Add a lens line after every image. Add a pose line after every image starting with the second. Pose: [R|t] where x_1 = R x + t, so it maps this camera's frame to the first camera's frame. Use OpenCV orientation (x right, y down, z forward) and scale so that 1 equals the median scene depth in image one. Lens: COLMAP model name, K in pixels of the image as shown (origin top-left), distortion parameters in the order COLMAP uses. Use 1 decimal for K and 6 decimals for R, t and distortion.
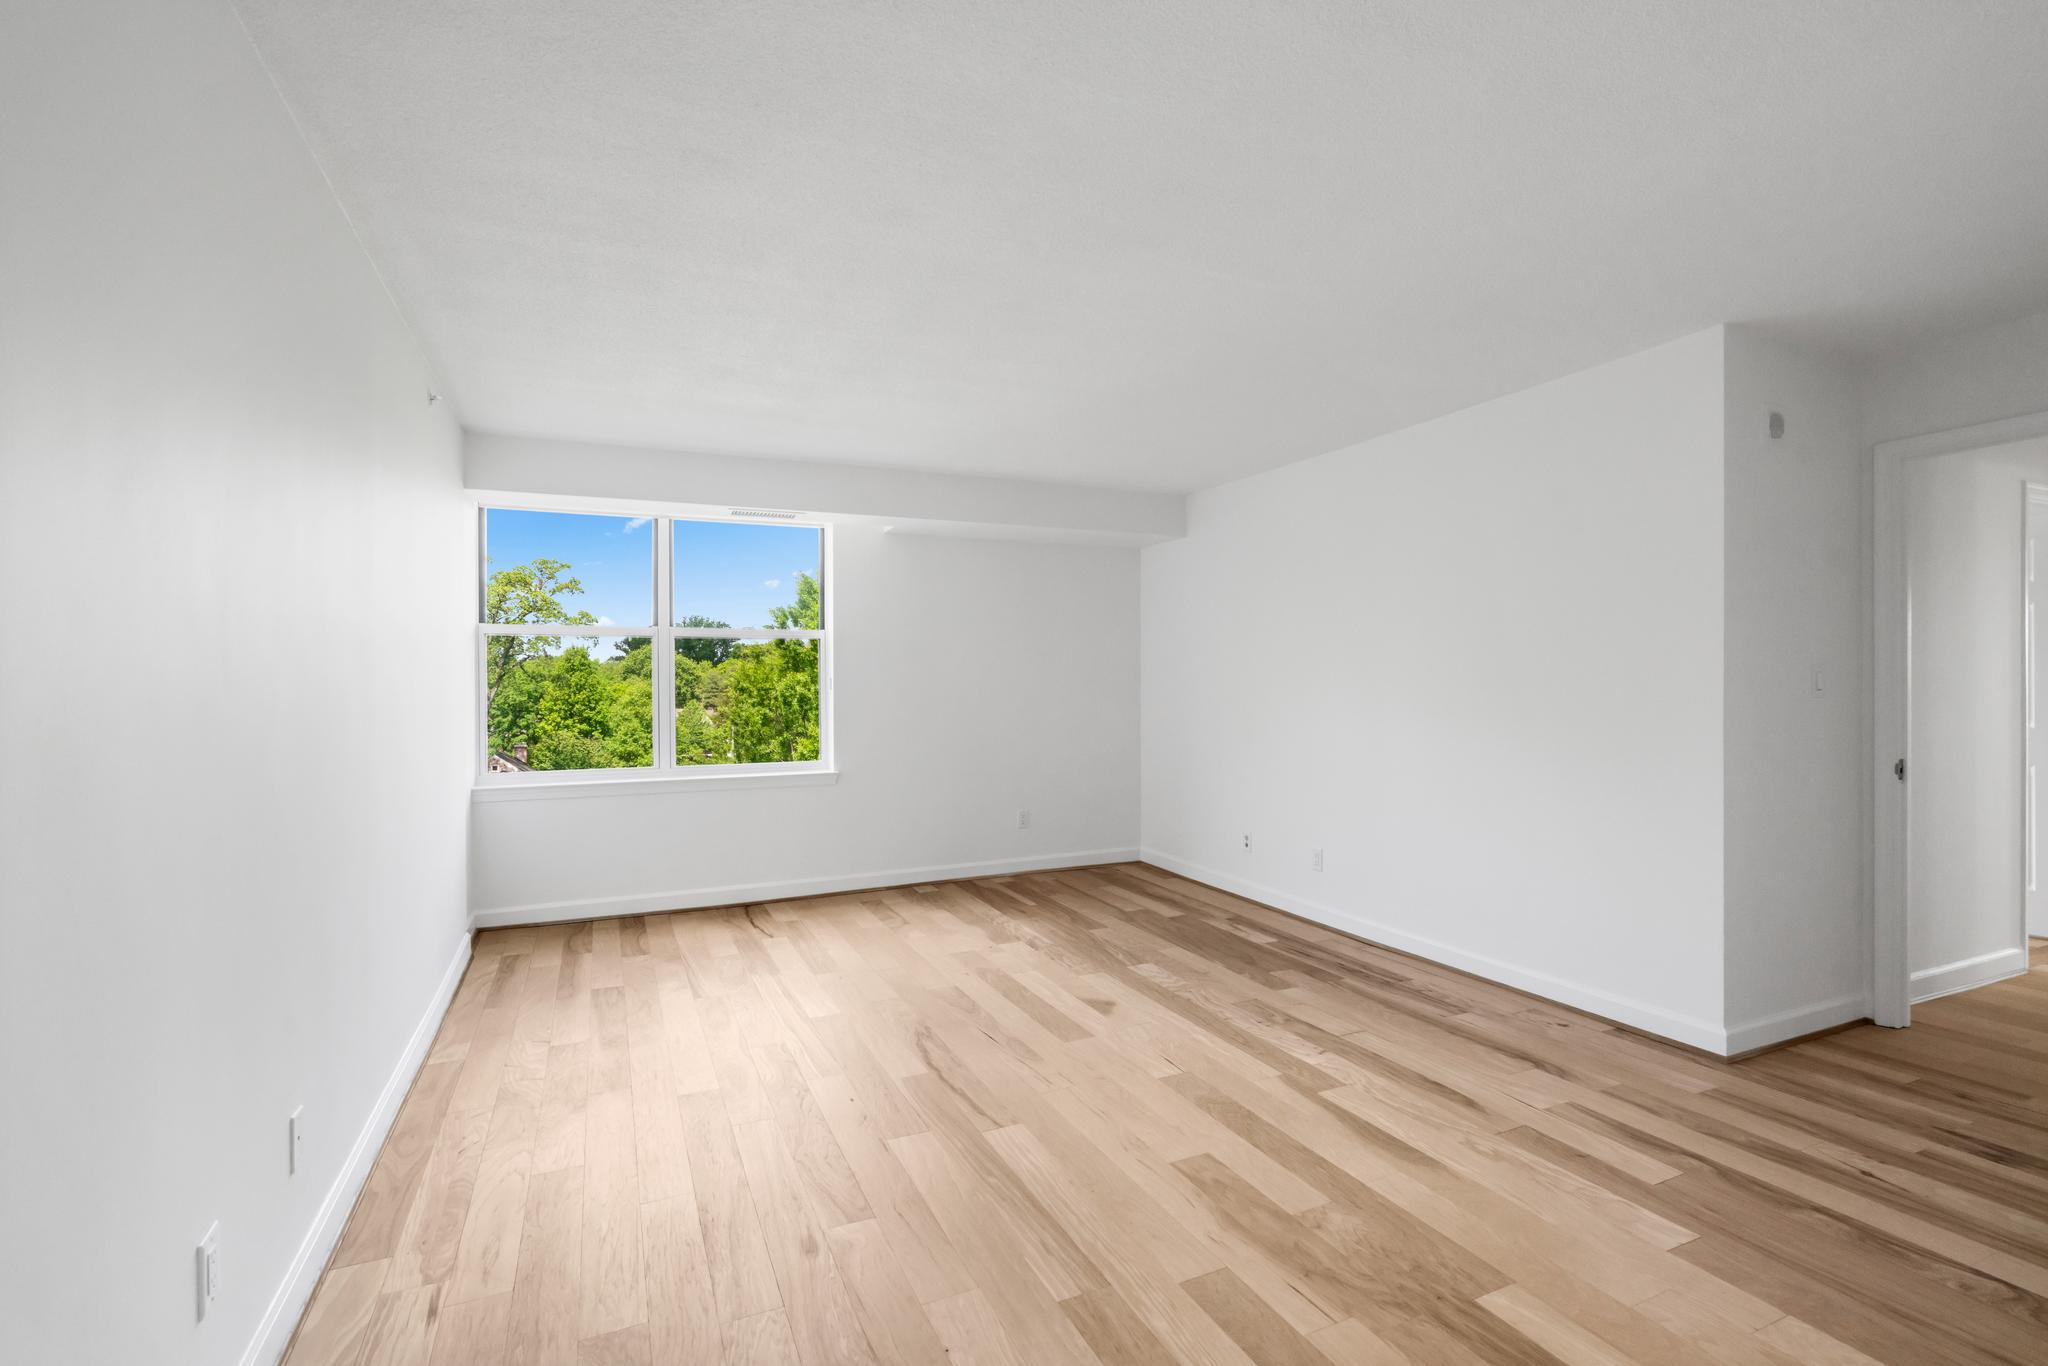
lens RADIAL K [[941.5, 0, 1017.6], [0, 941.5, 682.5], [0, 0, 1]] dist [-0.009356, 0.003600]
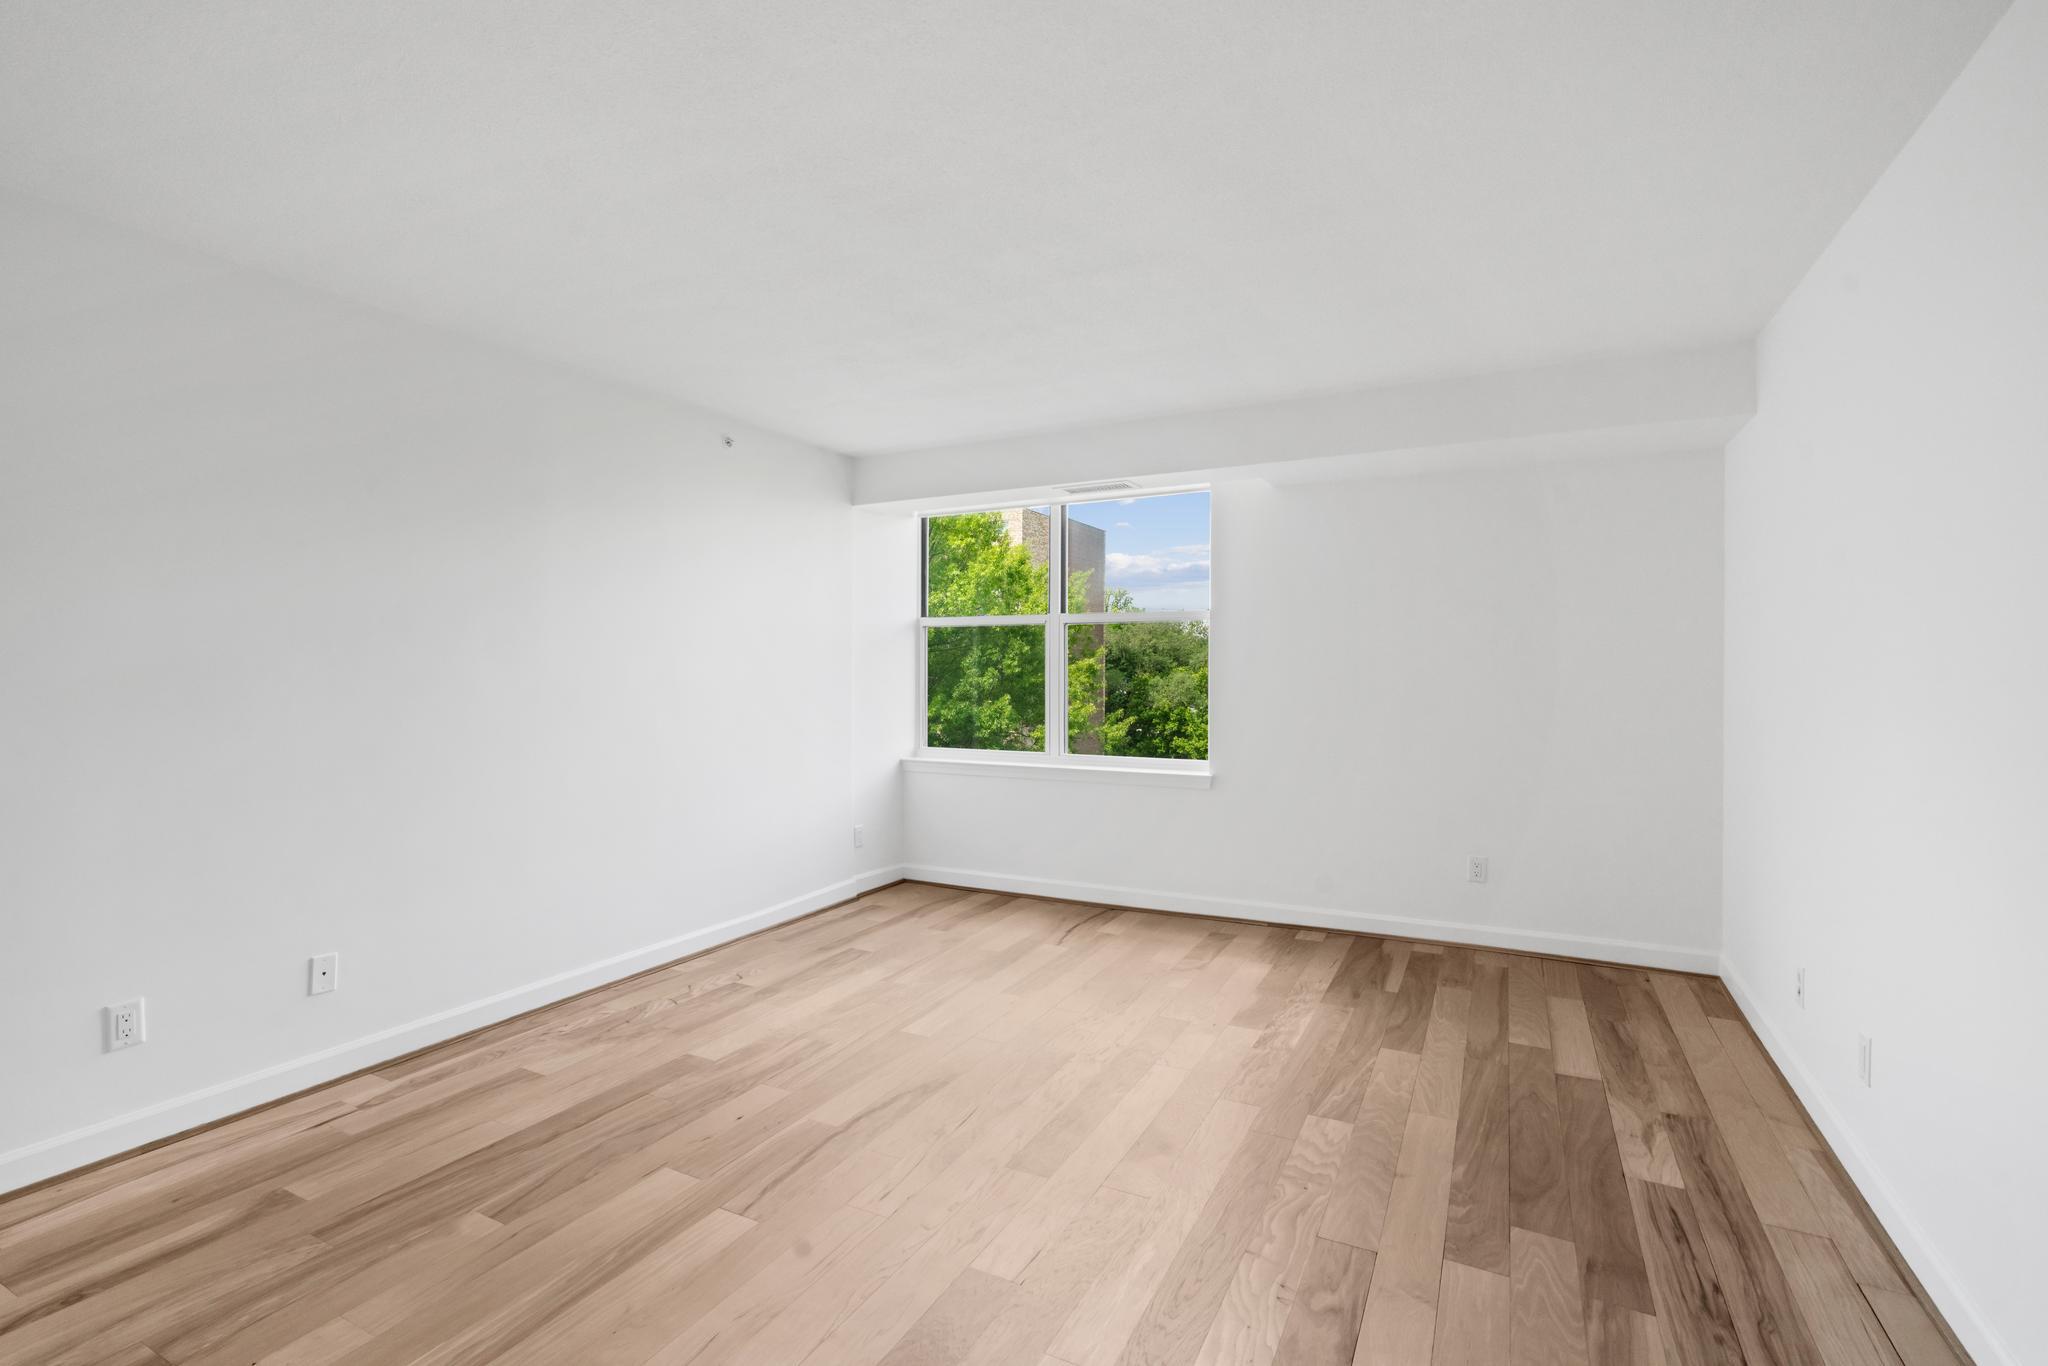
lens RADIAL K [[941.5, 0, 1024.4], [0, 941.5, 681.2], [0, 0, 1]] dist [-0.009356, 0.003600]
pose [[0.603276, 0.013586, -0.797417, 0.471594], [-0.002905, 0.999886, 0.014837, -0.003509], [0.797527, -0.006634, 0.603247, 0.426583]]
